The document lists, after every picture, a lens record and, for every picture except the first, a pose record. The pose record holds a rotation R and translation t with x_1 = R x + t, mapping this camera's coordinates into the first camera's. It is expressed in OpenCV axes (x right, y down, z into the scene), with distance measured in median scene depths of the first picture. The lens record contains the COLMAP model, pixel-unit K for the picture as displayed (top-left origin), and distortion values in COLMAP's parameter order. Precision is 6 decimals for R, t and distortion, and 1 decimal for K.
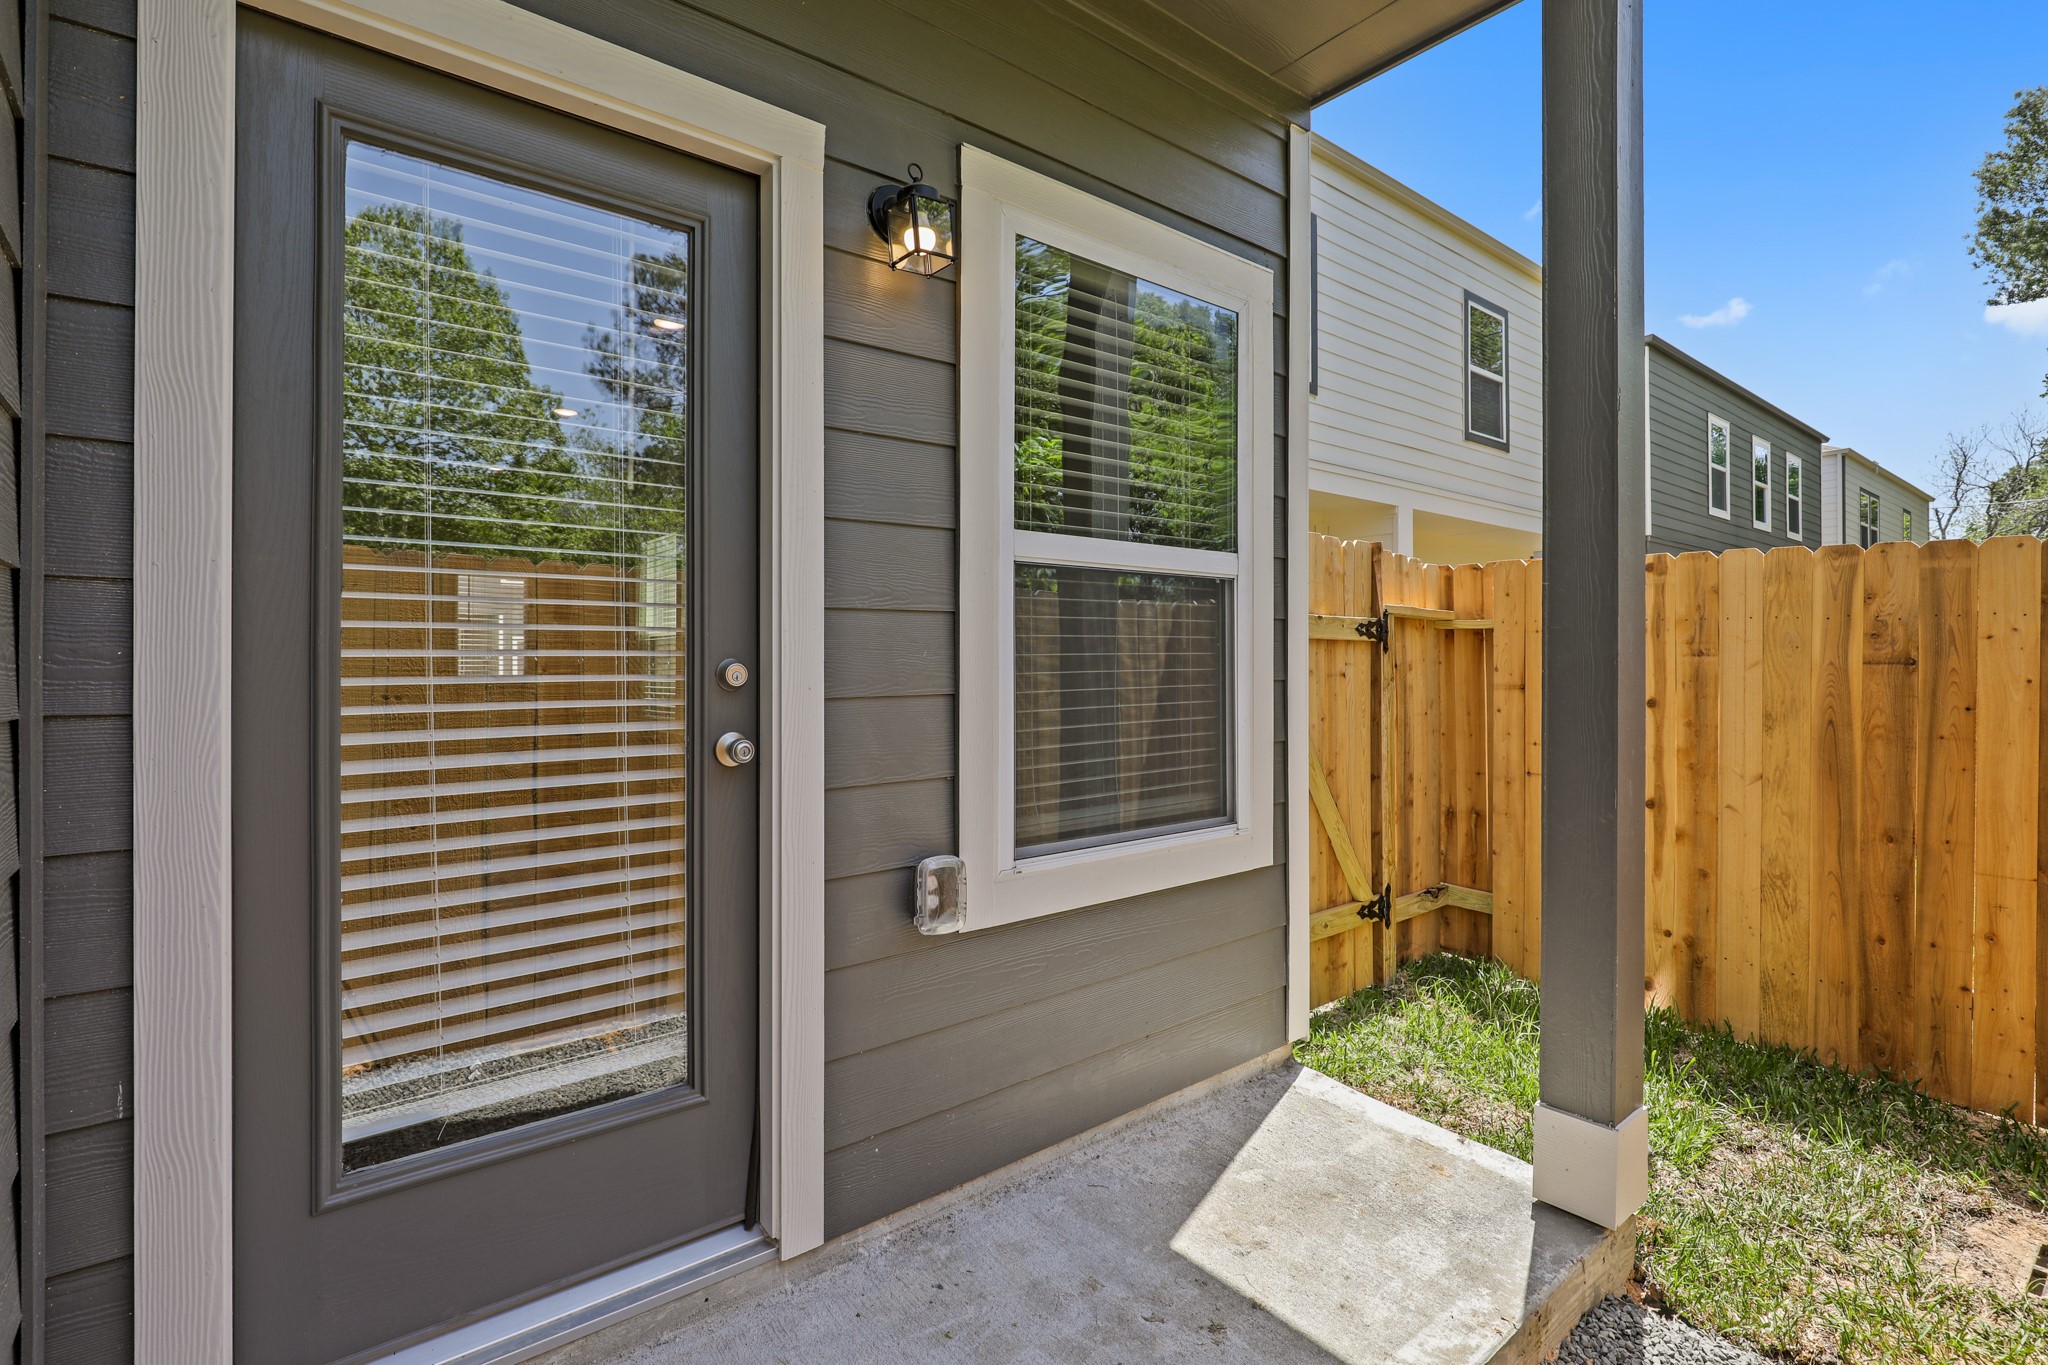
lens RADIAL K [[948.6, 0, 1025.2], [0, 948.6, 668.6], [0, 0, 1]] dist [-0.010513, 0.003158]
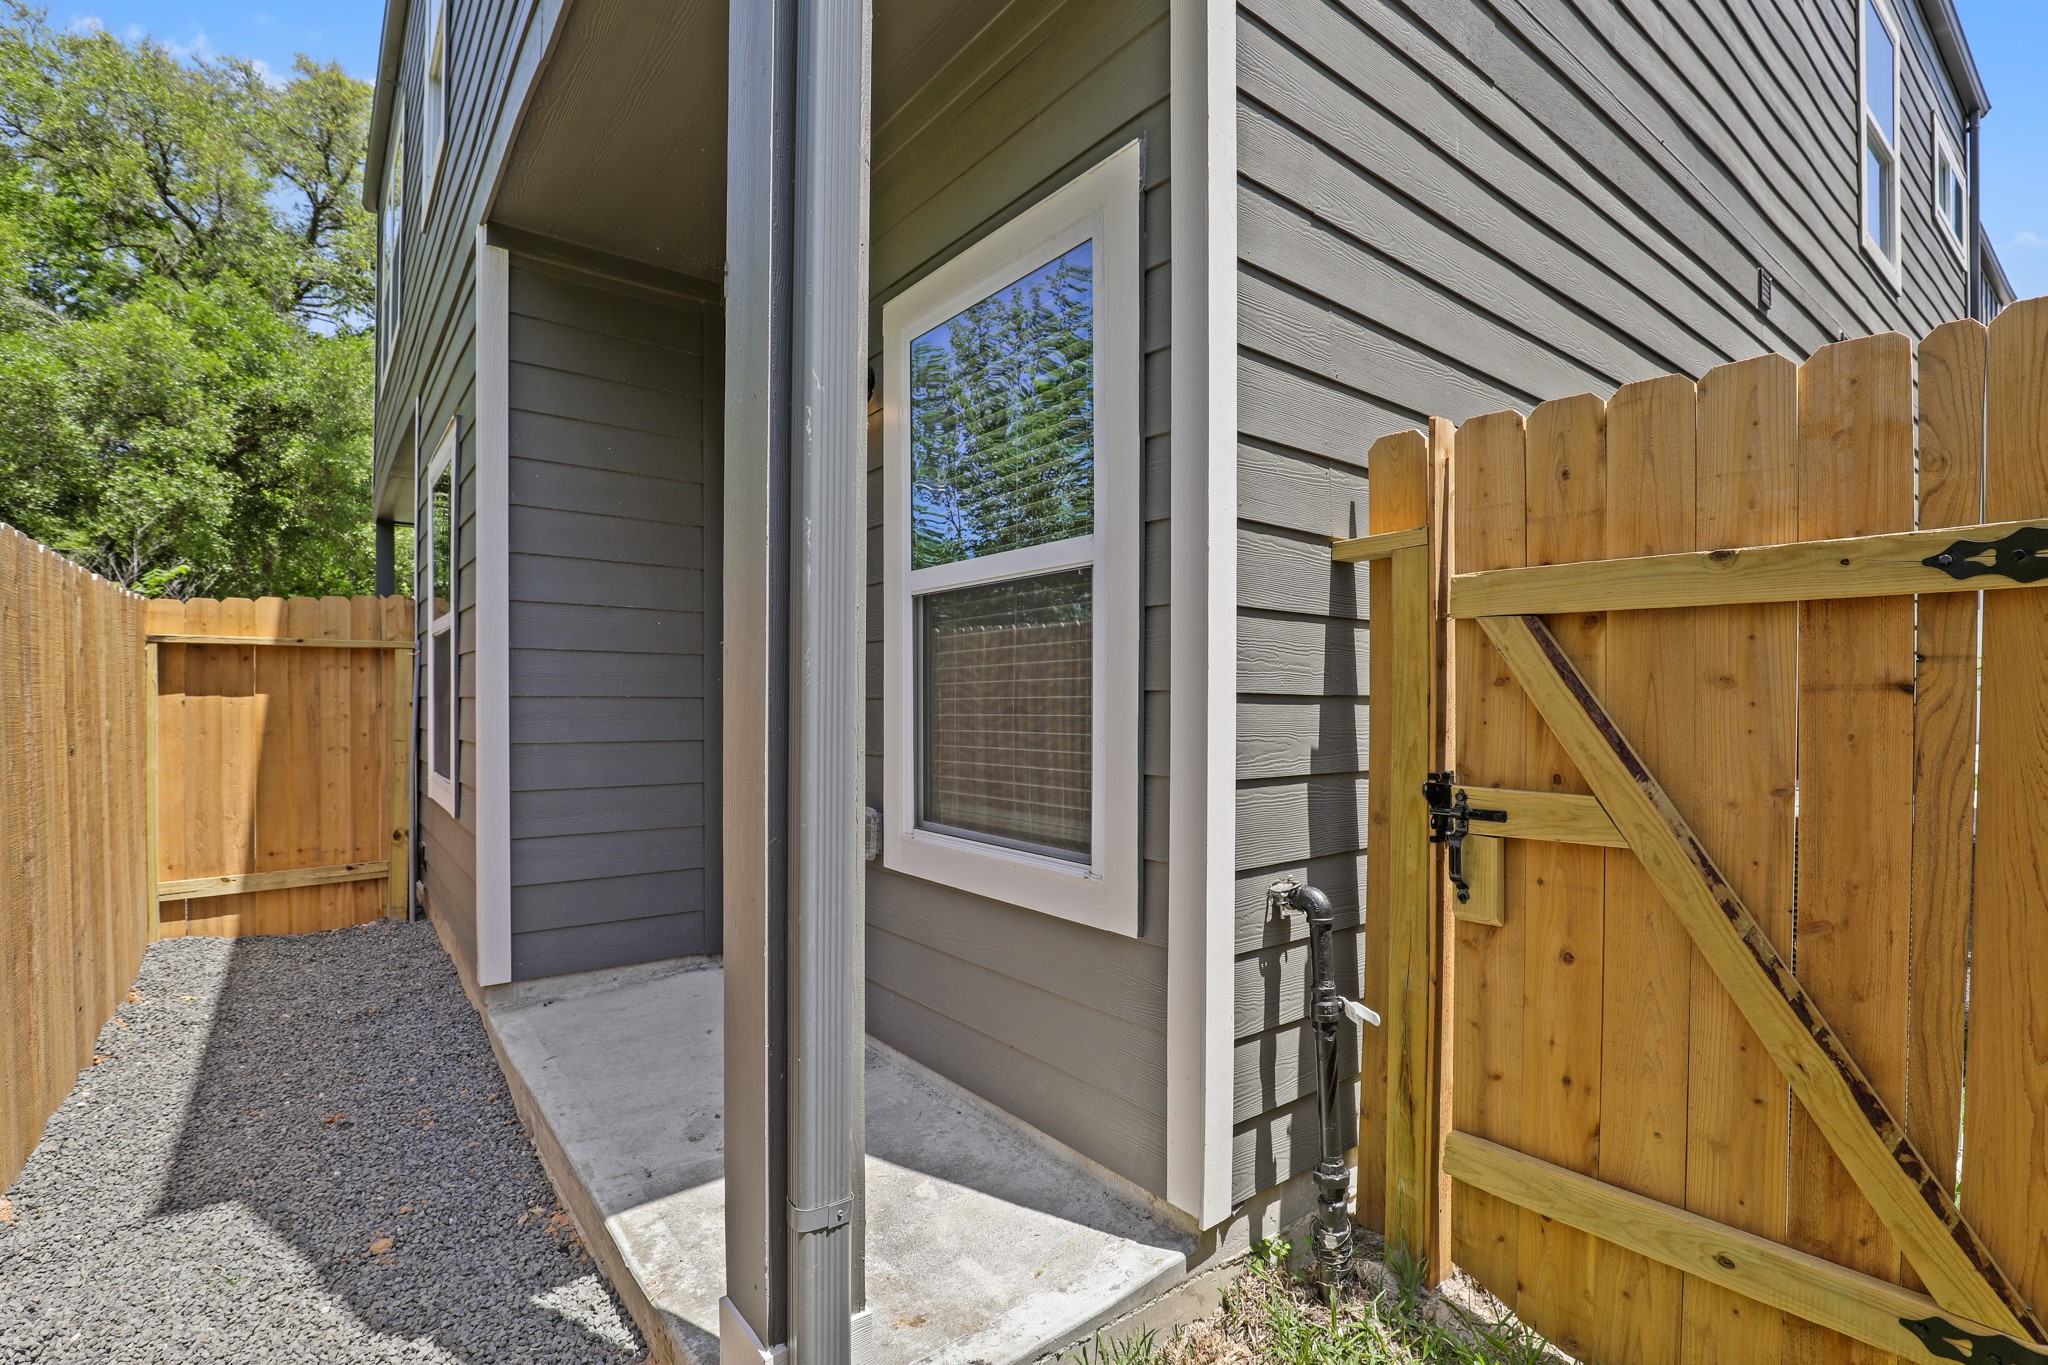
lens RADIAL K [[948.6, 0, 1028.8], [0, 948.6, 700.0], [0, 0, 1]] dist [-0.010513, 0.003158]
pose [[-0.001564, 0.015014, -0.999886, 1.047506], [0.002611, 0.999884, 0.015010, 0.007732], [0.999995, -0.002588, -0.001603, 0.954120]]
